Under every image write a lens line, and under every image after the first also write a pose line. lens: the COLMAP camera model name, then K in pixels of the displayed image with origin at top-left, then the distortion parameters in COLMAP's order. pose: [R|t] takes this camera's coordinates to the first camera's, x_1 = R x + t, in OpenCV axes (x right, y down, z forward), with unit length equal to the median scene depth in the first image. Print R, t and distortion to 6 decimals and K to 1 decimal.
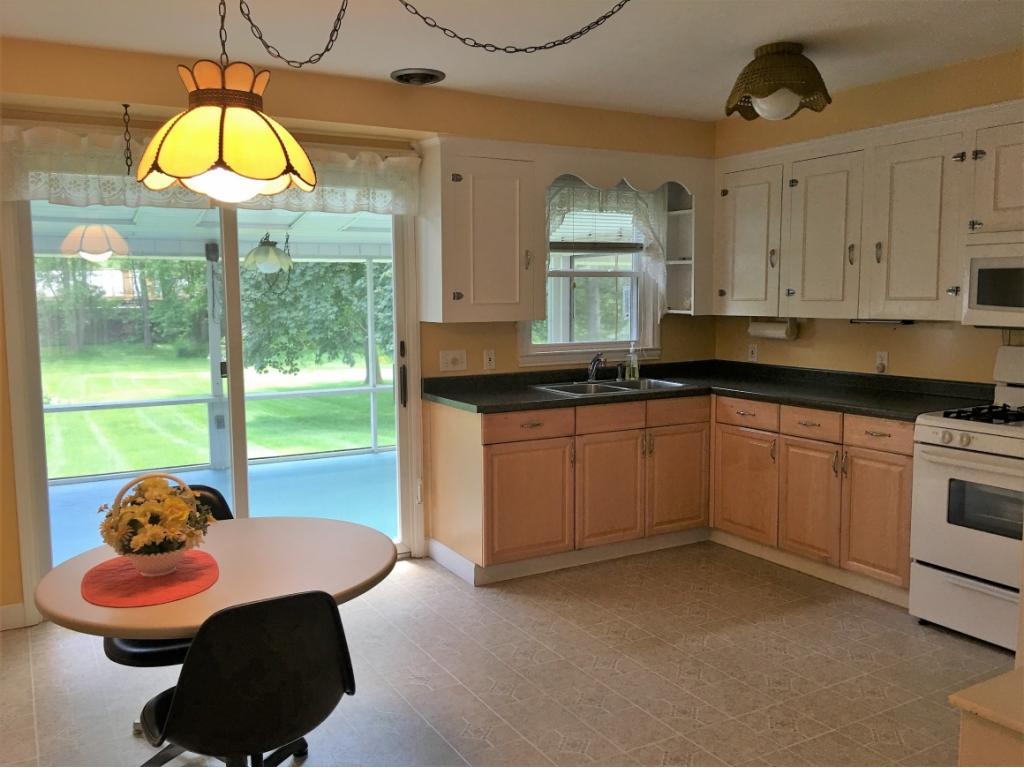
lens RADIAL K [[856.7, 0, 509.3], [0, 856.7, 382.0], [0, 0, 1]] dist [0.046042, -0.076771]
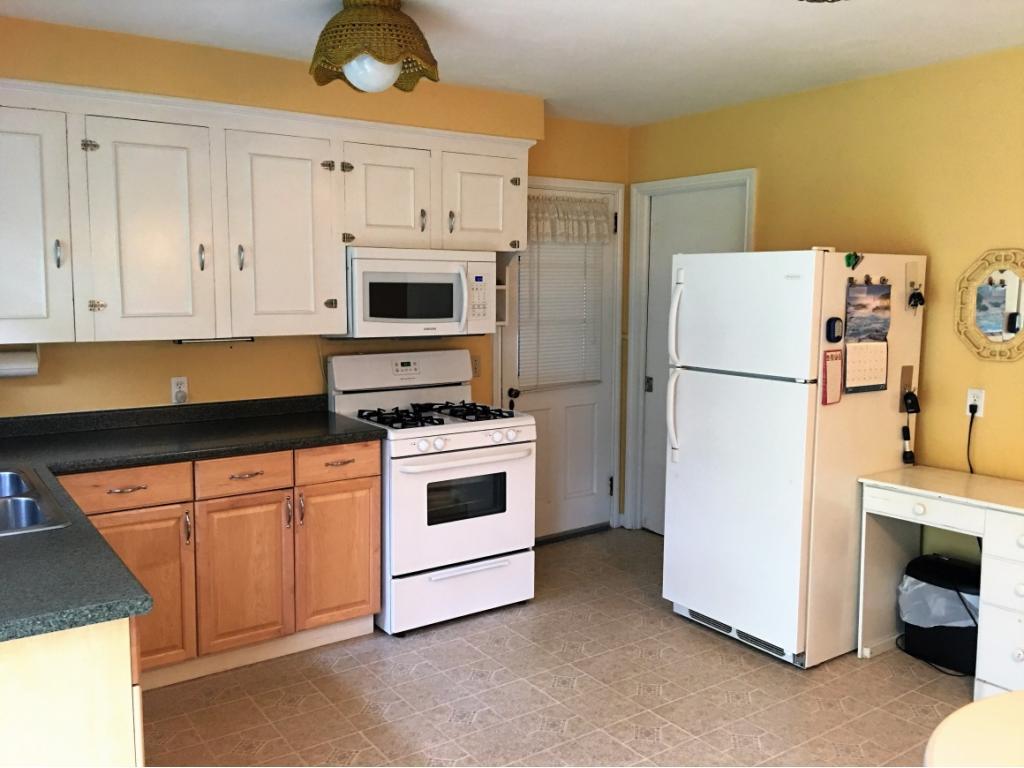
lens RADIAL K [[856.7, 0, 507.0], [0, 856.7, 381.8], [0, 0, 1]] dist [0.046042, -0.076771]
pose [[-0.082625, -0.107170, 0.990802, -0.443335], [0.097516, 0.988561, 0.115060, -0.103900], [-0.991798, 0.106126, -0.071229, 0.830696]]
